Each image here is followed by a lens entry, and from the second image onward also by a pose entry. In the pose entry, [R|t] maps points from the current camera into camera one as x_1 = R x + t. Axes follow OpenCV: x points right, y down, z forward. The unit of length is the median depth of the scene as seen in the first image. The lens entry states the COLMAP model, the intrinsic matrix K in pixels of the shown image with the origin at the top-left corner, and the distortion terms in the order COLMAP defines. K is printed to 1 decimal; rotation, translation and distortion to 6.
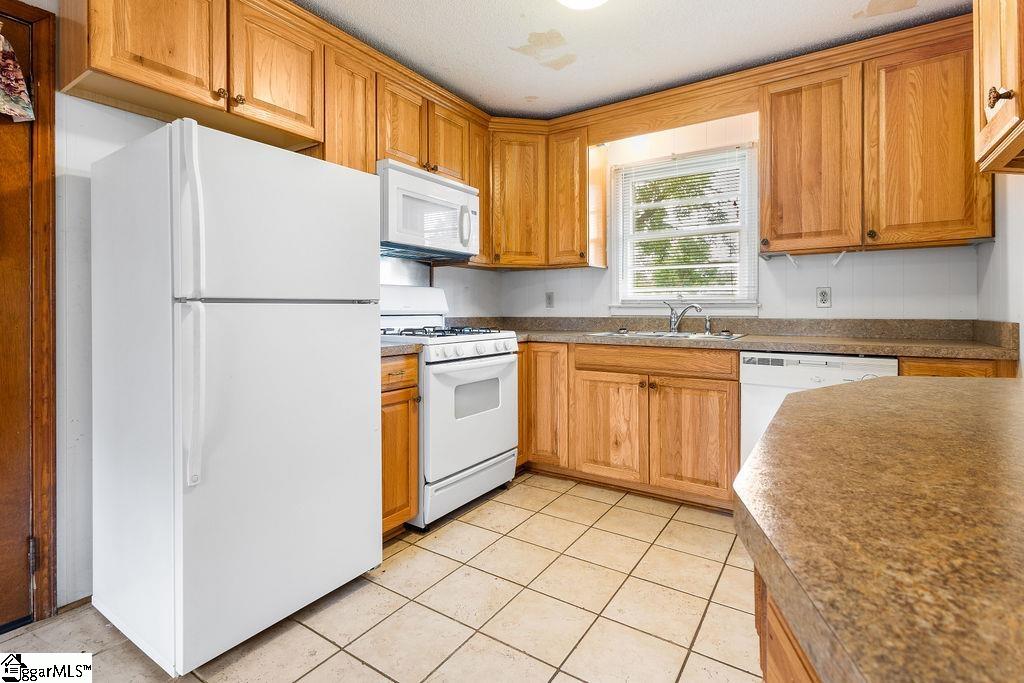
lens RADIAL K [[478.0, 0, 516.9], [0, 478.0, 310.0], [0, 0, 1]] dist [0.010790, -0.001704]
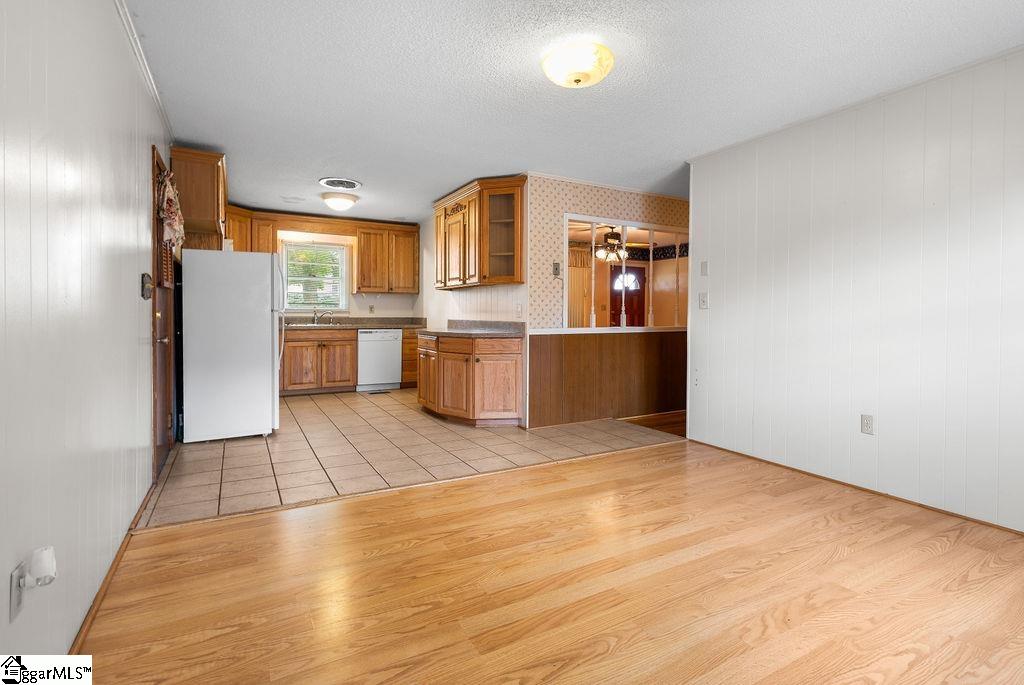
lens RADIAL K [[478.0, 0, 497.9], [0, 478.0, 314.2], [0, 0, 1]] dist [0.010790, -0.001704]
pose [[0.476844, 0.002559, 0.878984, -1.418158], [-0.005025, 0.999987, -0.000186, -0.002561], [-0.878974, -0.004329, 0.476850, -0.912464]]
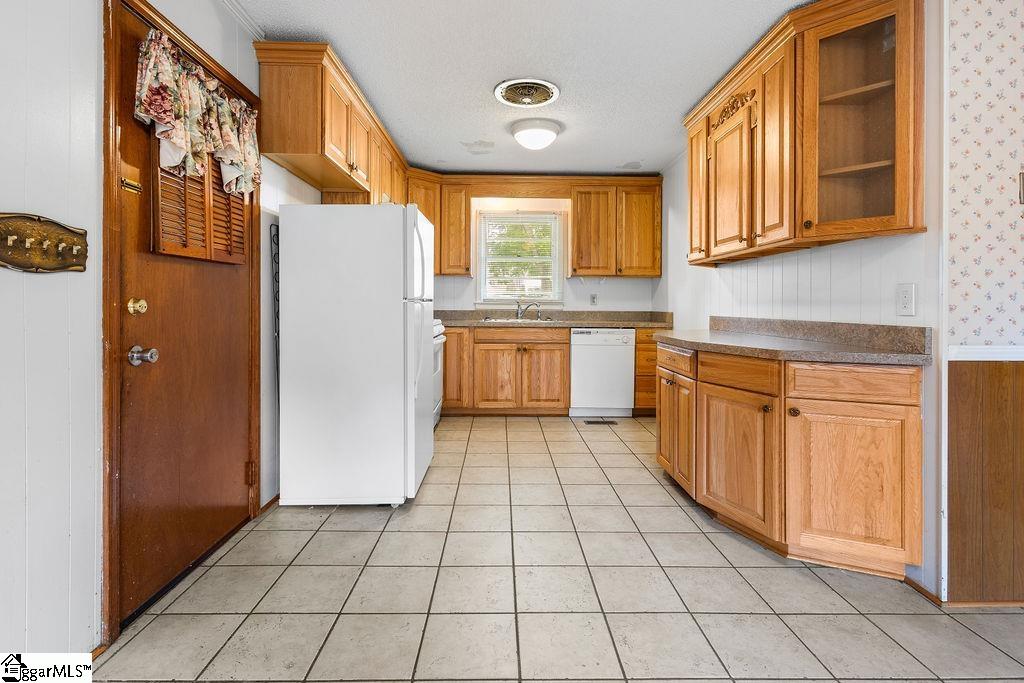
lens RADIAL K [[478.0, 0, 513.8], [0, 478.0, 302.2], [0, 0, 1]] dist [0.010790, -0.001704]
pose [[0.823103, 0.009820, 0.567807, -0.737527], [-0.007603, 0.999951, -0.006271, -0.002290], [-0.567841, 0.000845, 0.823138, -0.401924]]
